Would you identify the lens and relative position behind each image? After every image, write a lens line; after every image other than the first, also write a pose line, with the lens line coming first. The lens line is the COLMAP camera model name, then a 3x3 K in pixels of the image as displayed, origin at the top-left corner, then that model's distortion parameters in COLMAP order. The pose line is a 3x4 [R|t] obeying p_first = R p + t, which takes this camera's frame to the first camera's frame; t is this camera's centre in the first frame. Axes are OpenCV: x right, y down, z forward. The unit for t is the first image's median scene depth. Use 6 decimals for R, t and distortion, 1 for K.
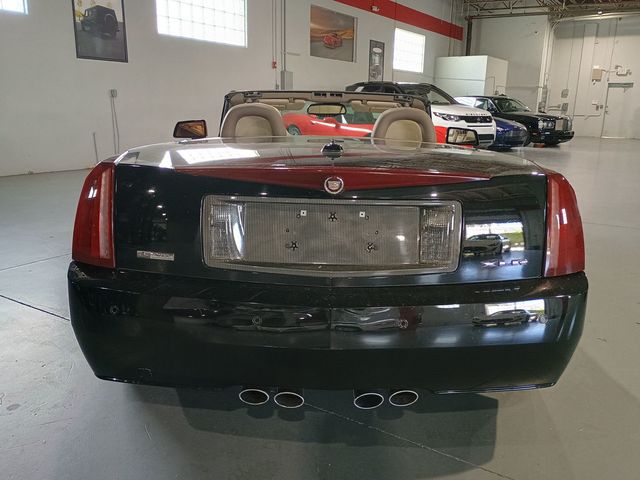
lens RADIAL K [[561.6, 0, 323.1], [0, 561.6, 242.6], [0, 0, 1]] dist [0.075307, -0.092955]
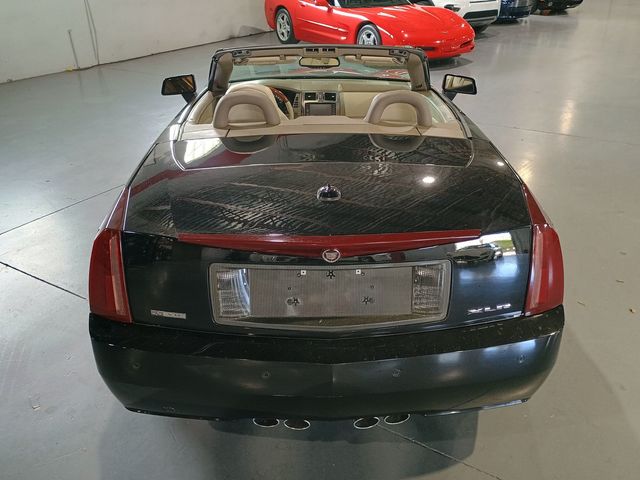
lens RADIAL K [[561.6, 0, 324.7], [0, 561.6, 251.8], [0, 0, 1]] dist [0.075307, -0.092955]
pose [[0.999465, -0.032397, 0.004556, 0.000867], [0.030150, 0.966171, 0.256132, -0.176991], [-0.012699, -0.255858, 0.966631, -0.009632]]
